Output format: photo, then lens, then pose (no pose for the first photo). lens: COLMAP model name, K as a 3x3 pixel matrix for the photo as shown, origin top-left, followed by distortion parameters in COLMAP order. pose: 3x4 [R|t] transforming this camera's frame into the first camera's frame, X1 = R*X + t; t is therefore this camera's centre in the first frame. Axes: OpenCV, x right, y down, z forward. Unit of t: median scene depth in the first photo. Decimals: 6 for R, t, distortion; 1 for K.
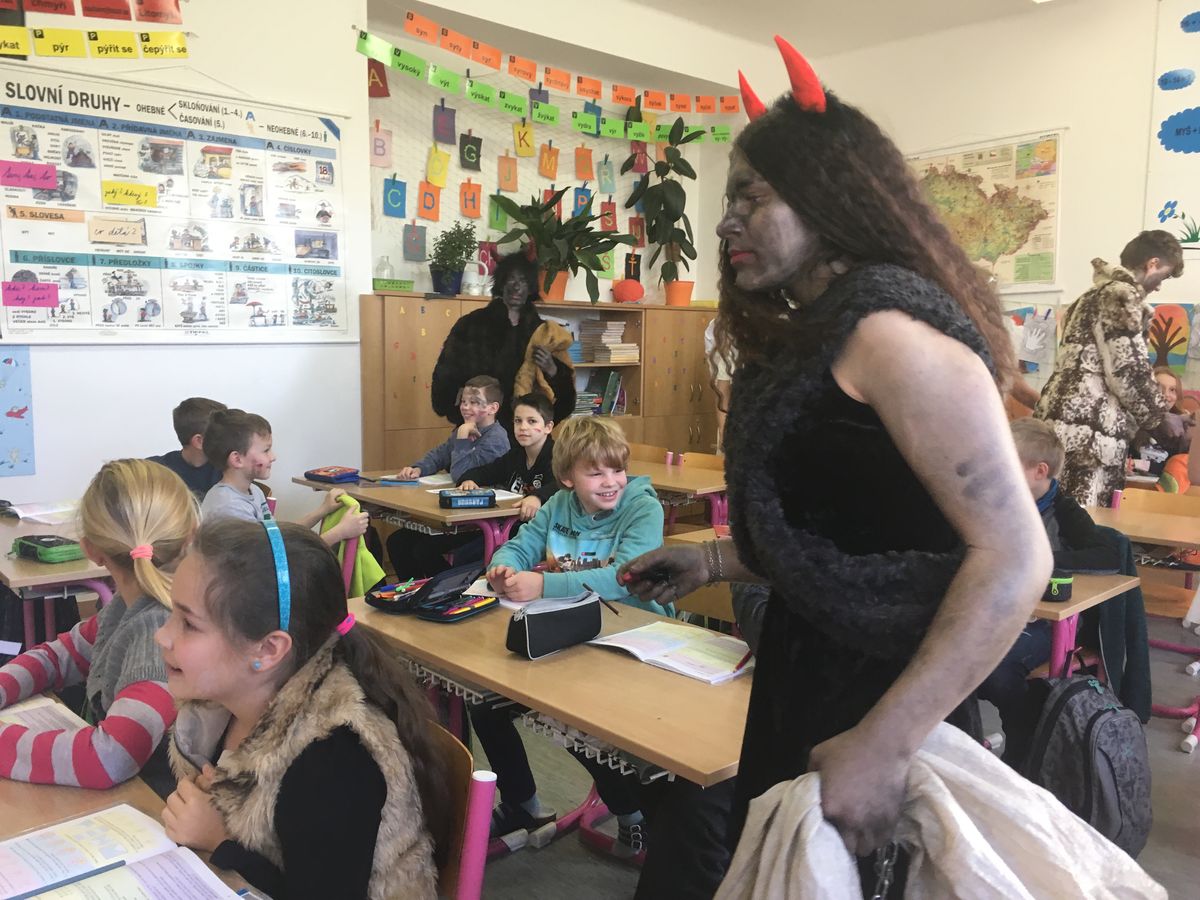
lens RADIAL K [[1031.8, 0, 600.0], [0, 1031.8, 450.0], [0, 0, 1]] dist [0.089554, -0.156728]
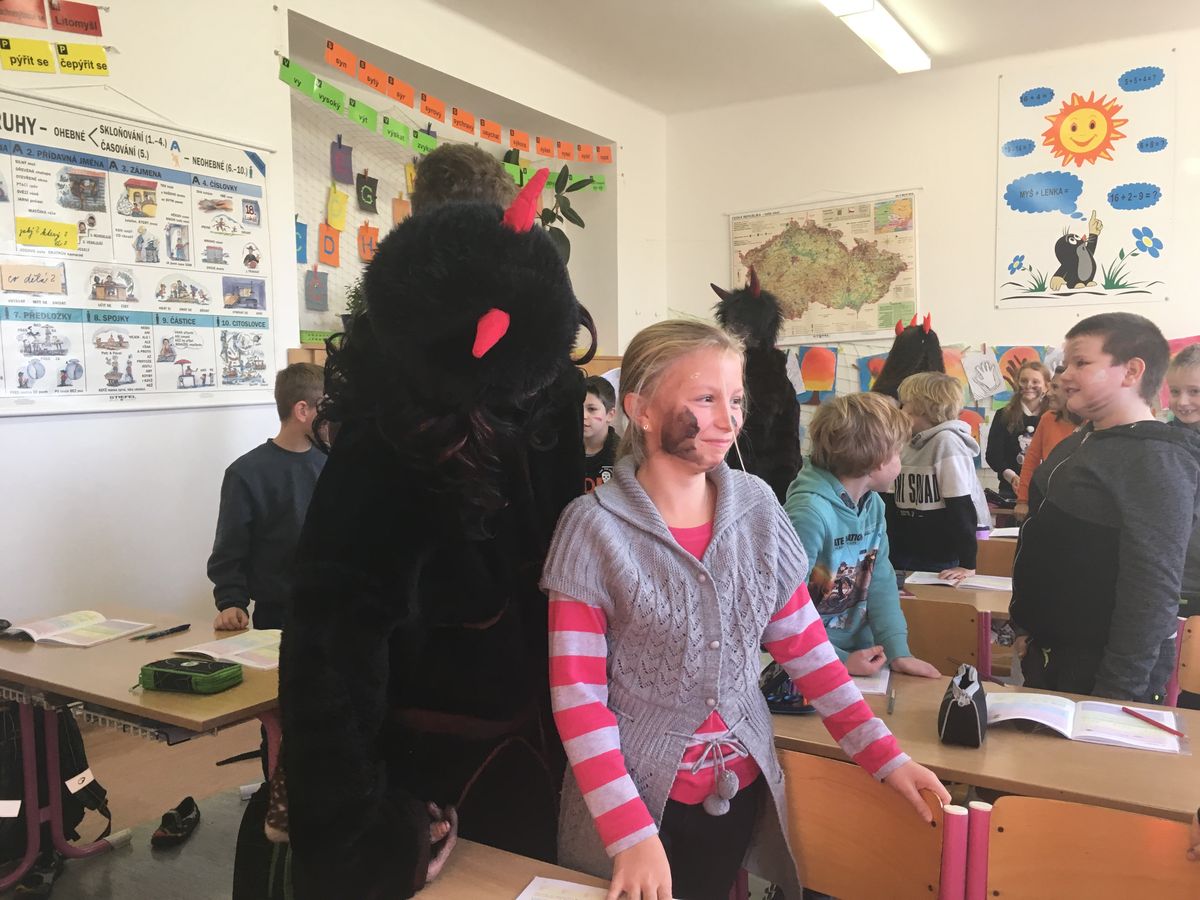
lens RADIAL K [[1031.8, 0, 600.0], [0, 1031.8, 450.0], [0, 0, 1]] dist [0.089554, -0.156728]
pose [[0.955006, -0.043279, 0.293413, -0.250202], [0.055586, 0.997884, -0.033734, -0.019041], [-0.291332, 0.048526, 0.955390, 0.079278]]
